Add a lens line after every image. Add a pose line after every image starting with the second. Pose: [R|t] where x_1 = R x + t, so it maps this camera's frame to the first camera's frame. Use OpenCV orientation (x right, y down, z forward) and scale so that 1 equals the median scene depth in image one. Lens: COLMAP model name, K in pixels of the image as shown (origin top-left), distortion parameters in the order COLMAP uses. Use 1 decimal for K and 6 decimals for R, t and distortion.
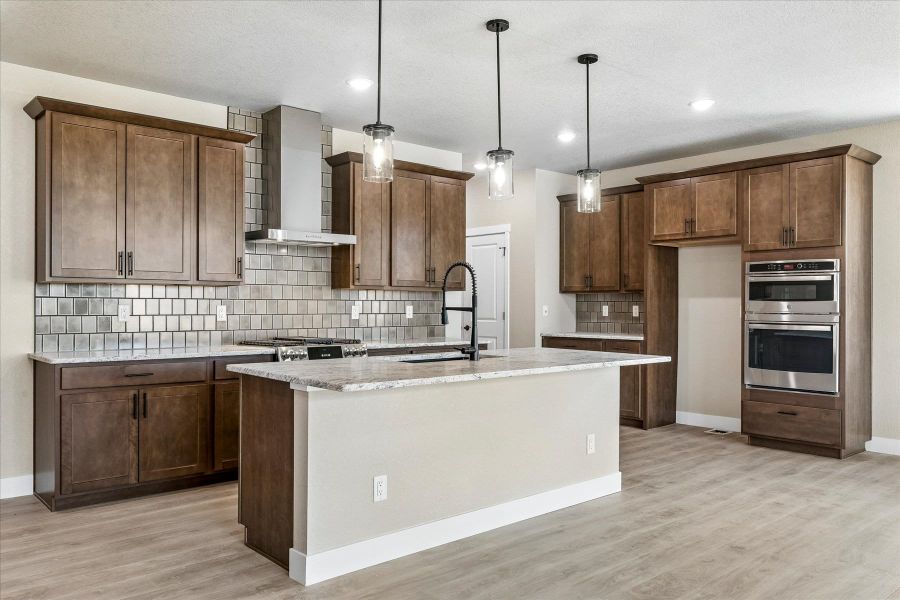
lens RADIAL K [[695.8, 0, 431.9], [0, 695.8, 305.2], [0, 0, 1]] dist [0.005960, -0.001250]
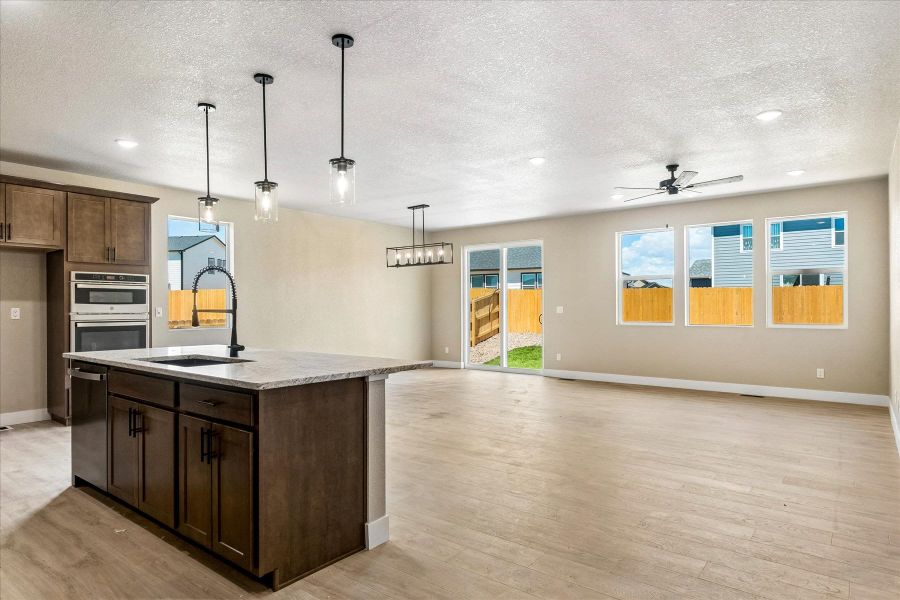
lens RADIAL K [[533.2, 0, 450.0], [0, 533.2, 300.0], [0, 0, 1]] dist [0.000946, 0.000203]
pose [[-0.199877, 0.009299, 0.979777, -0.615249], [0.002661, 0.999956, -0.008947, -0.002622], [-0.979817, 0.000819, -0.199893, 0.596545]]
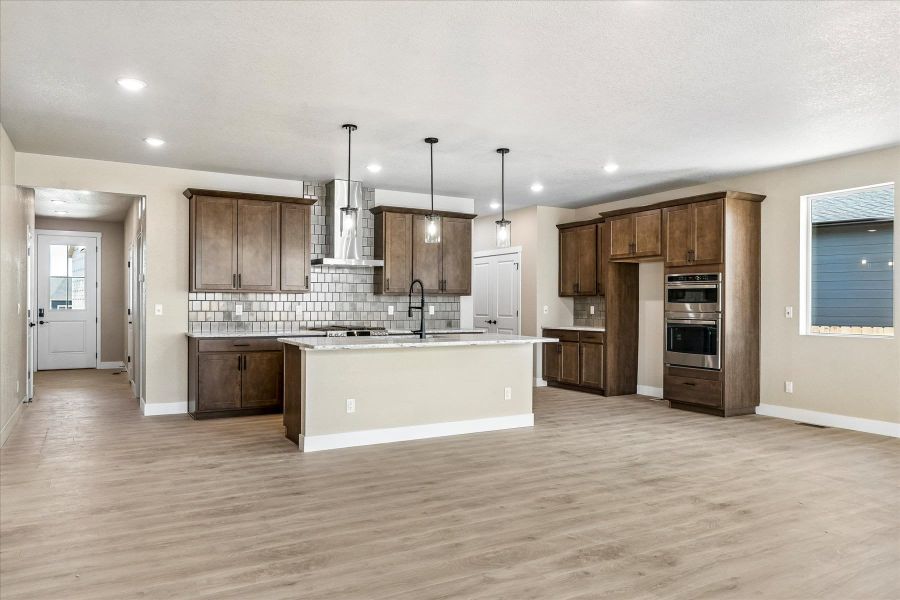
lens RADIAL K [[591.2, 0, 427.0], [0, 591.2, 303.9], [0, 0, 1]] dist [0.002716, 0.000766]
pose [[0.982034, 0.001187, -0.188698, 0.226412], [-0.001830, 0.999993, -0.003228, 0.000729], [0.188693, 0.003516, 0.982030, -0.262468]]
